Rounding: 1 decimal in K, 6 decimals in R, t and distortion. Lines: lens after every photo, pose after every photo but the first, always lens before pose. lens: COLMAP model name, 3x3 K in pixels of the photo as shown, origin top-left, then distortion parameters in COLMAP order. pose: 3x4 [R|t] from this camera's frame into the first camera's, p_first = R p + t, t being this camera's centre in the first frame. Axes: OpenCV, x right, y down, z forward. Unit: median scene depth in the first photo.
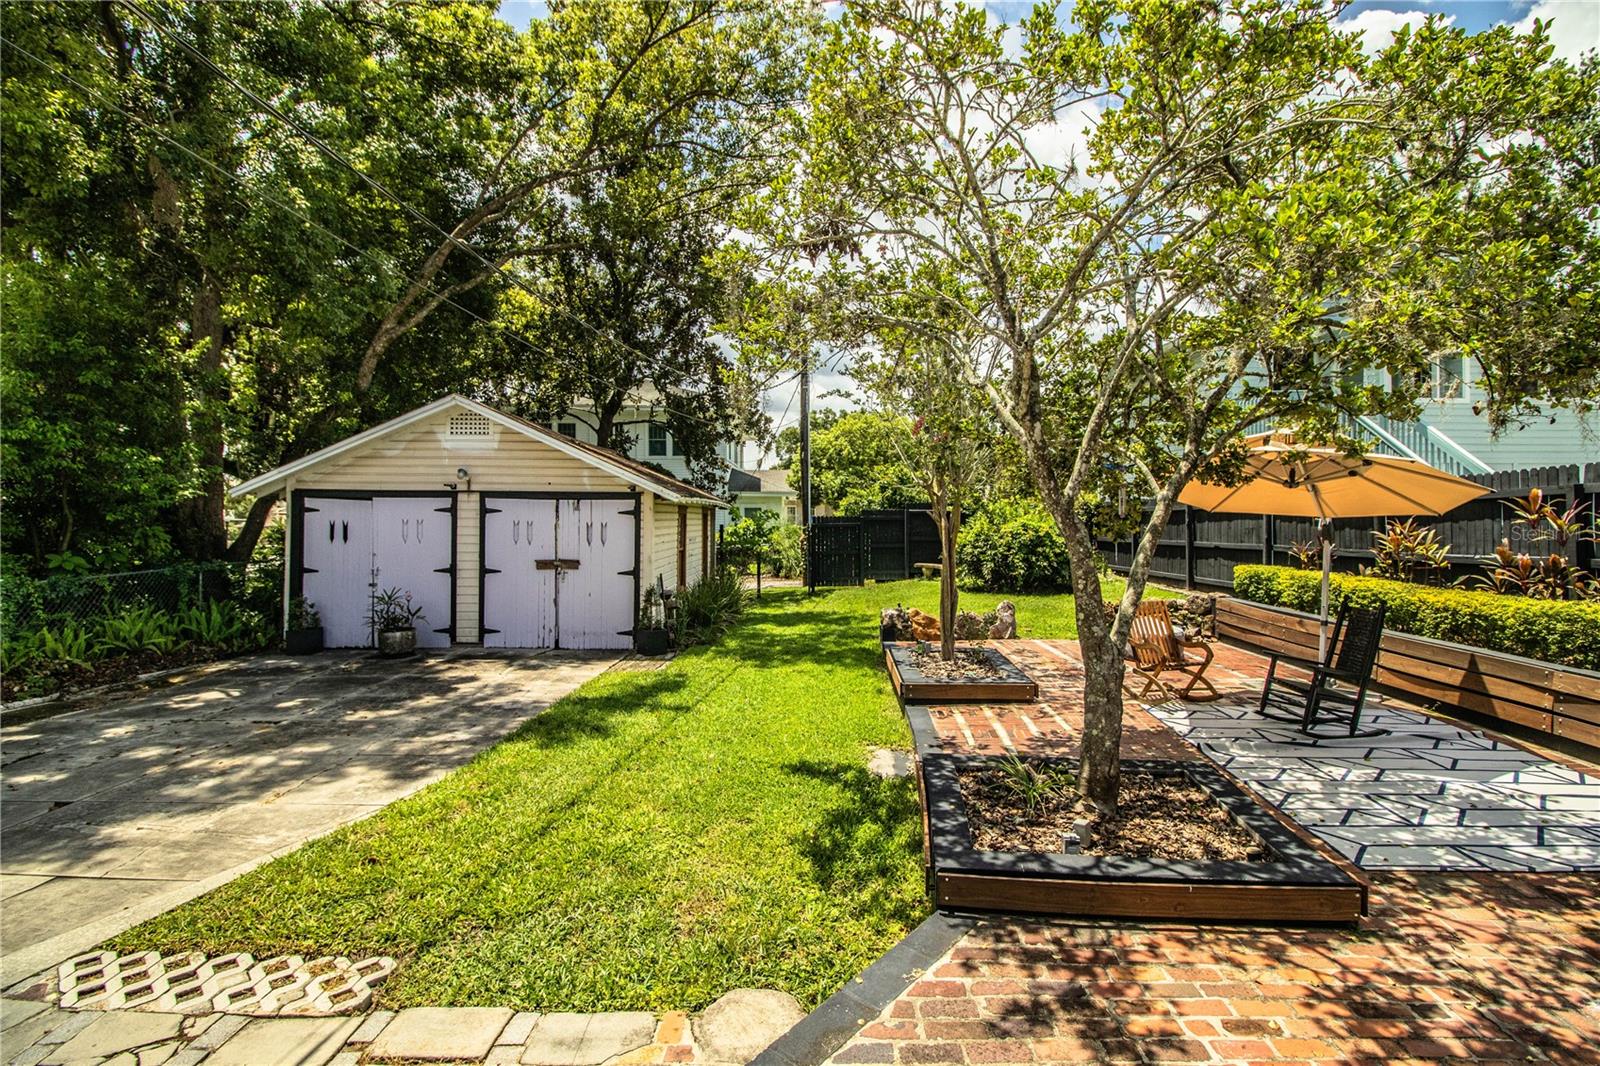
lens RADIAL K [[741.2, 0, 802.7], [0, 741.2, 524.9], [0, 0, 1]] dist [0.001268, -0.014121]
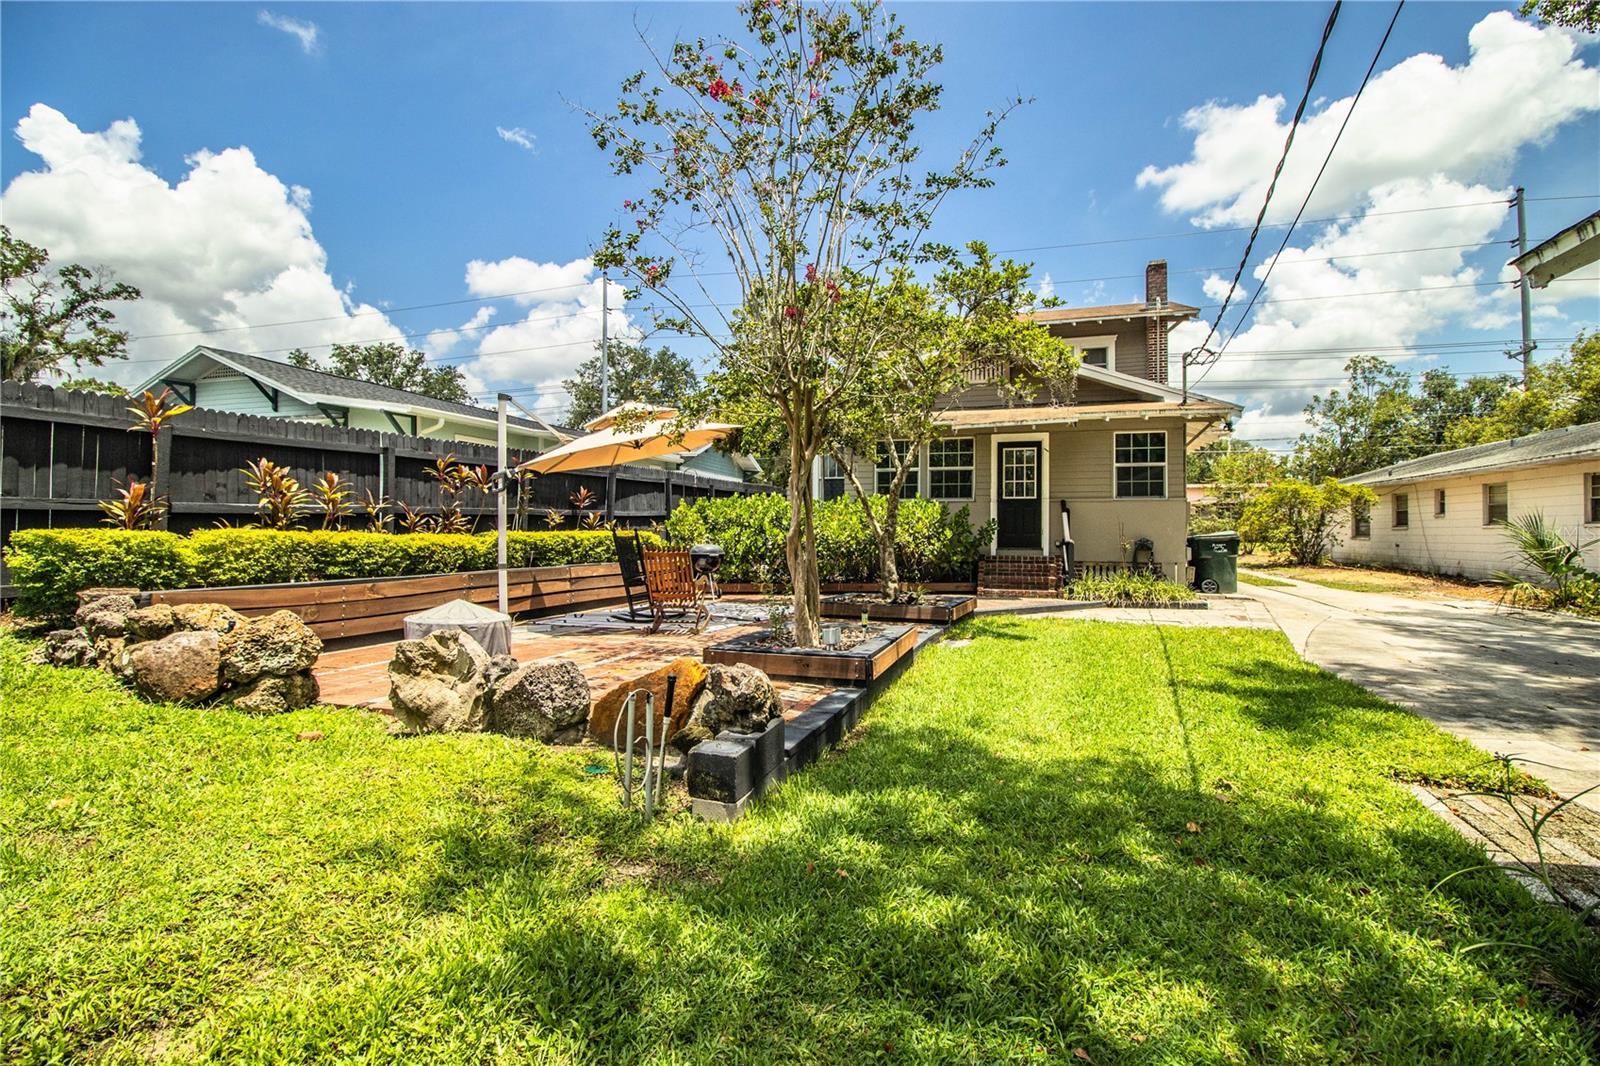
lens RADIAL K [[741.2, 0, 800.1], [0, 741.2, 523.9], [0, 0, 1]] dist [0.001268, -0.014121]
pose [[-0.961287, -0.000325, 0.275550, 0.018316], [-0.001856, 0.999984, -0.005294, 0.091861], [-0.275544, -0.005601, -0.961272, 2.158780]]
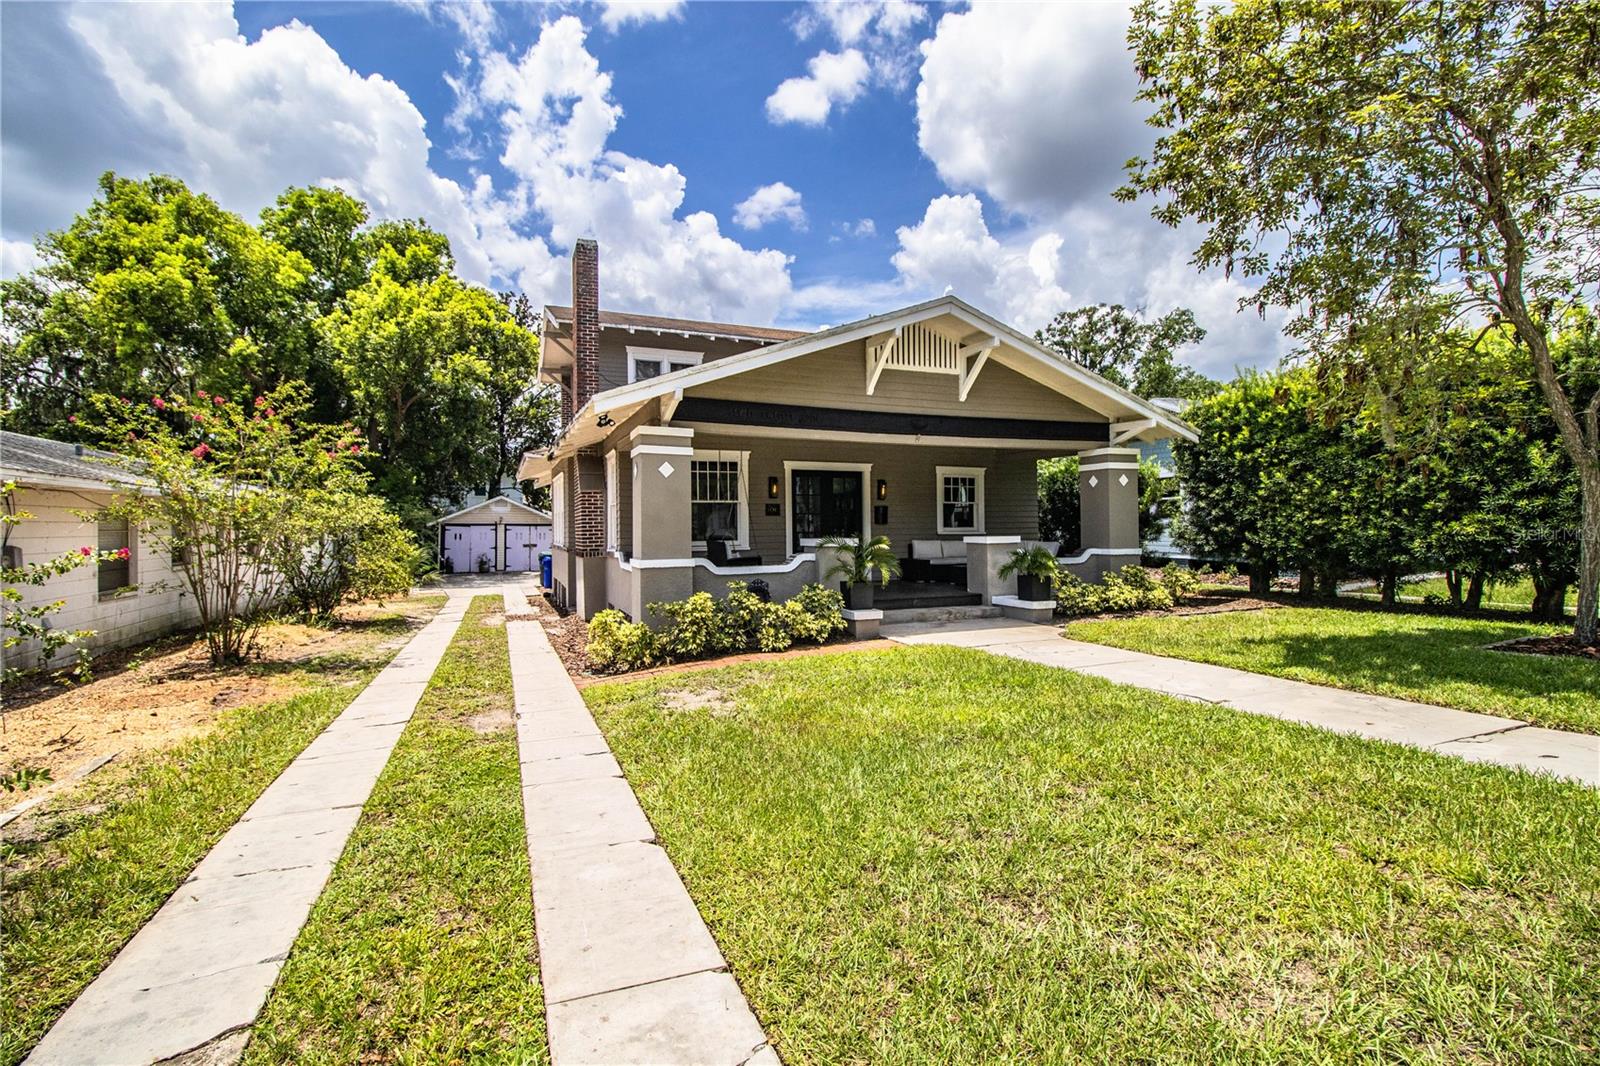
lens RADIAL K [[741.2, 0, 805.9], [0, 741.2, 526.8], [0, 0, 1]] dist [0.001268, -0.014121]
pose [[0.908211, -0.010281, 0.418386, -1.015705], [0.013970, 0.999886, -0.005756, 0.010657], [-0.418279, 0.011073, 0.908251, -4.351012]]
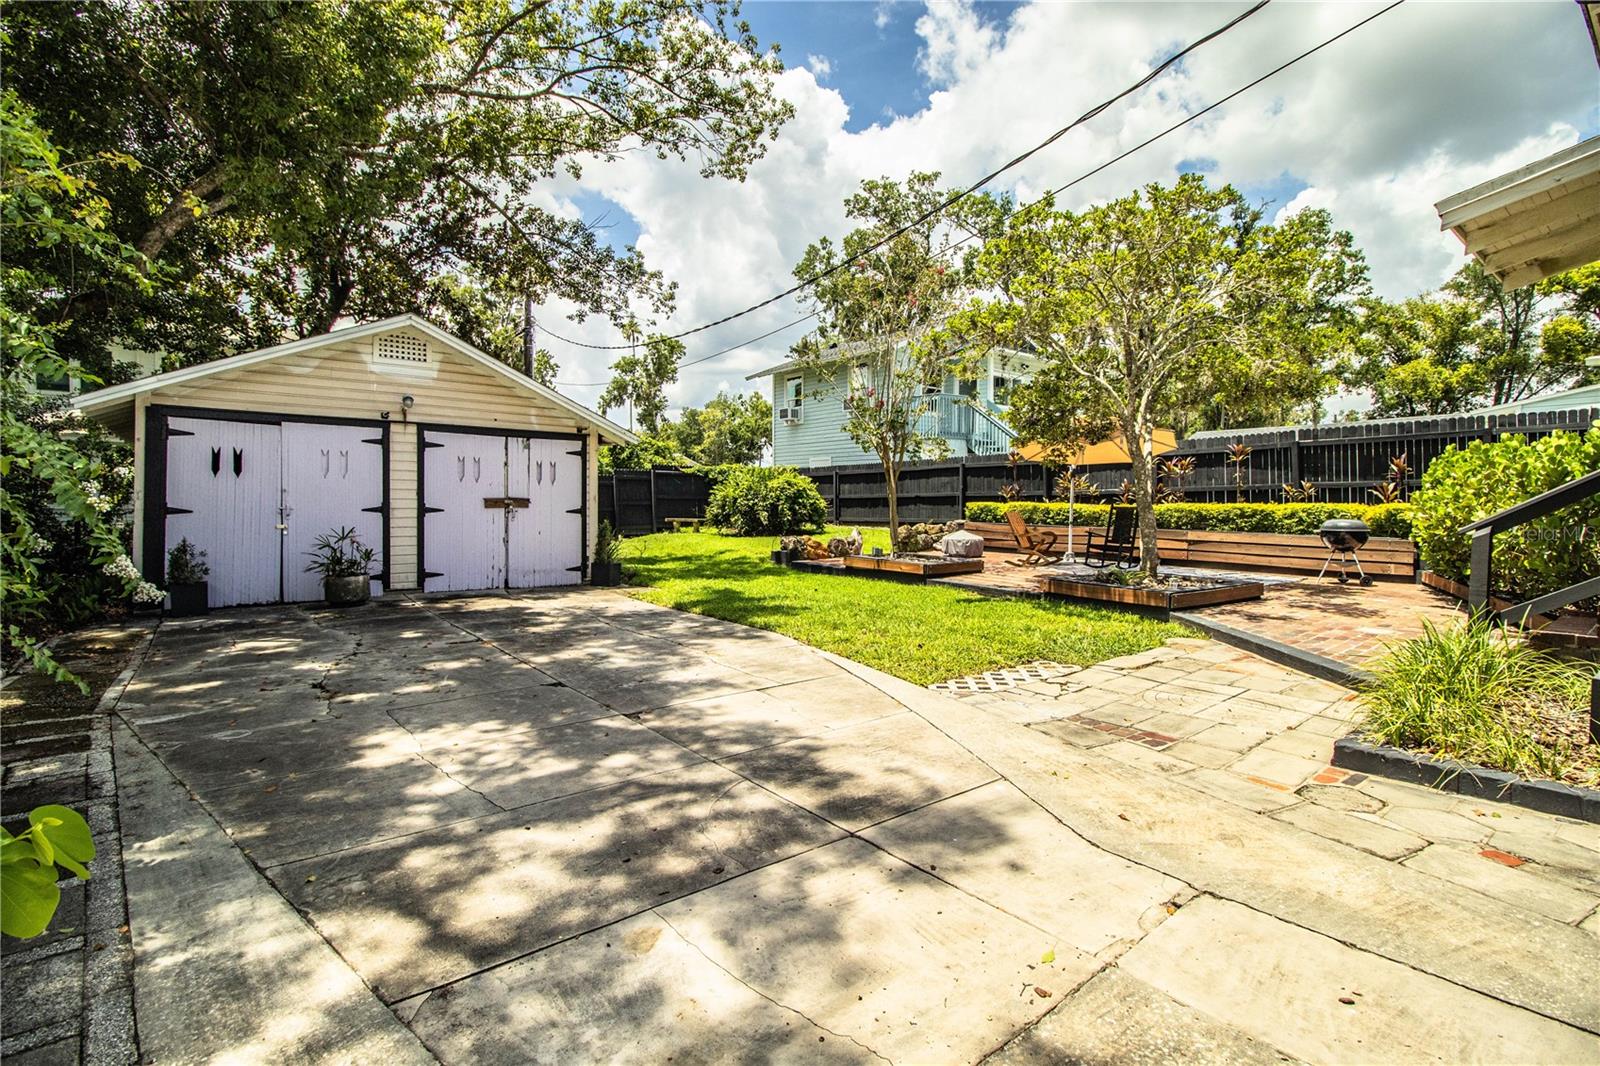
lens RADIAL K [[741.2, 0, 810.8], [0, 741.2, 526.0], [0, 0, 1]] dist [0.001268, -0.014121]
pose [[0.780998, -0.018710, 0.624253, -1.070926], [0.004154, 0.999685, 0.024766, 0.104101], [-0.624519, -0.016750, 0.780830, -0.034973]]
